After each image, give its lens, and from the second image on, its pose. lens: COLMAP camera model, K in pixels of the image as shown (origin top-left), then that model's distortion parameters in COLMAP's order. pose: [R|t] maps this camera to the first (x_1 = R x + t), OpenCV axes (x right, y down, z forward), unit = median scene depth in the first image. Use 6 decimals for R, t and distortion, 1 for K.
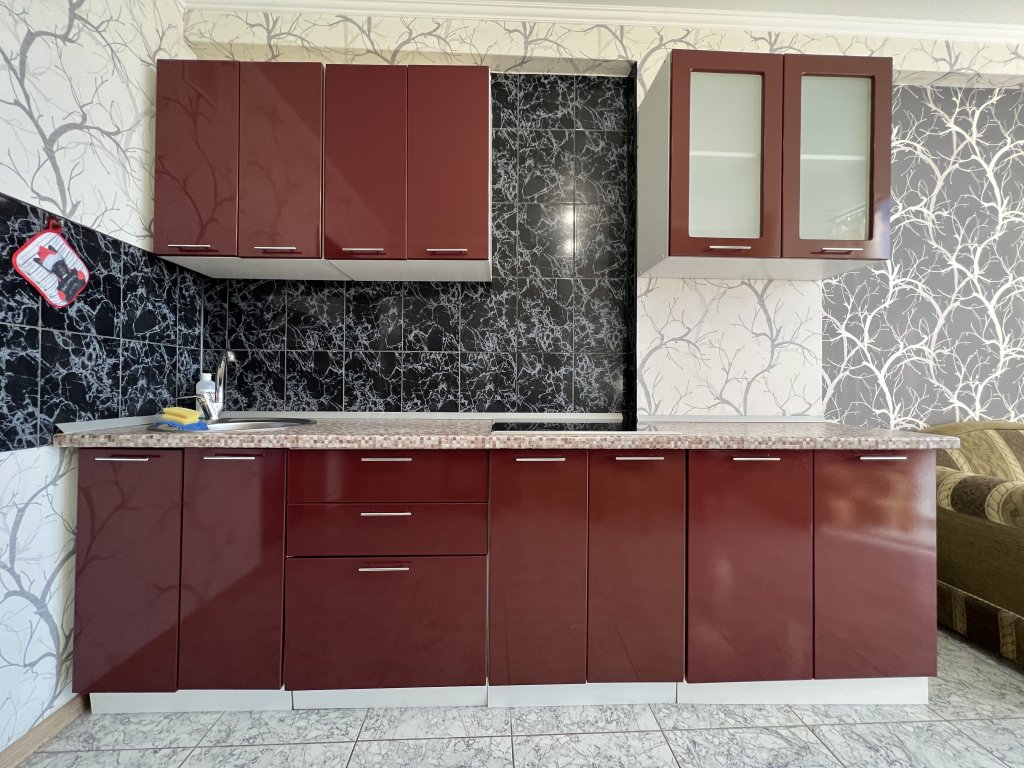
lens RADIAL K [[410.9, 0, 514.0], [0, 410.9, 381.6], [0, 0, 1]] dist [0.000482, -0.000052]
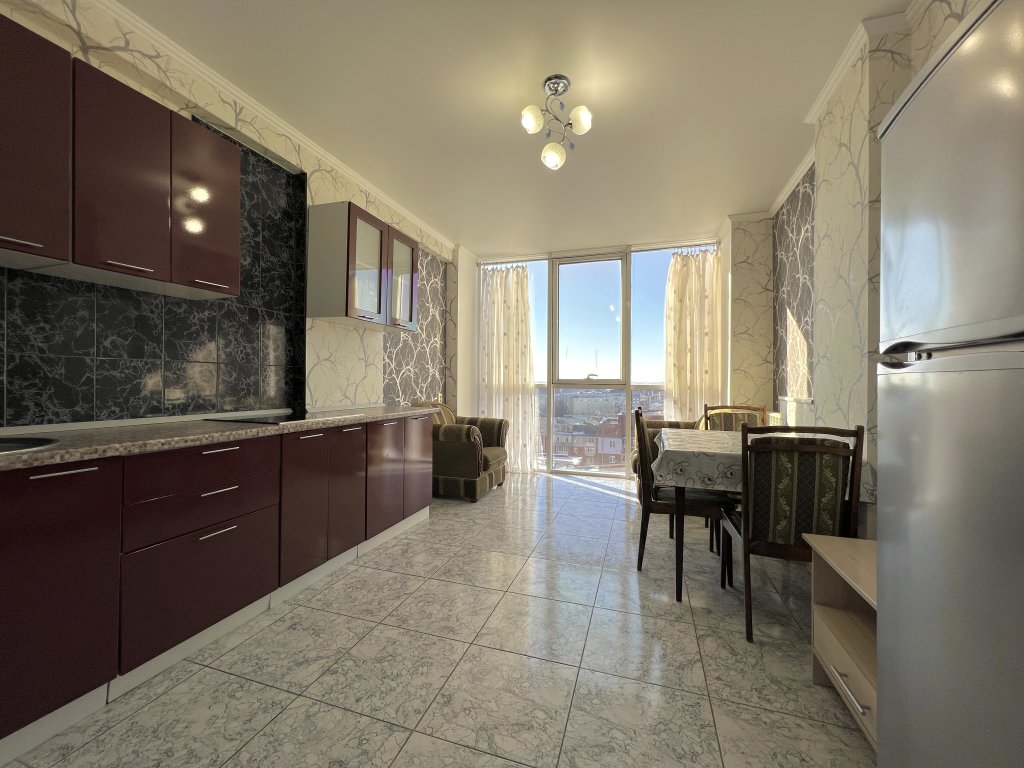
lens RADIAL K [[410.9, 0, 510.9], [0, 410.9, 383.2], [0, 0, 1]] dist [0.000482, -0.000052]
pose [[0.355308, -0.005447, 0.934734, -0.819388], [-0.013433, 0.999850, 0.010933, -0.037249], [-0.934653, -0.016441, 0.355181, -0.235961]]
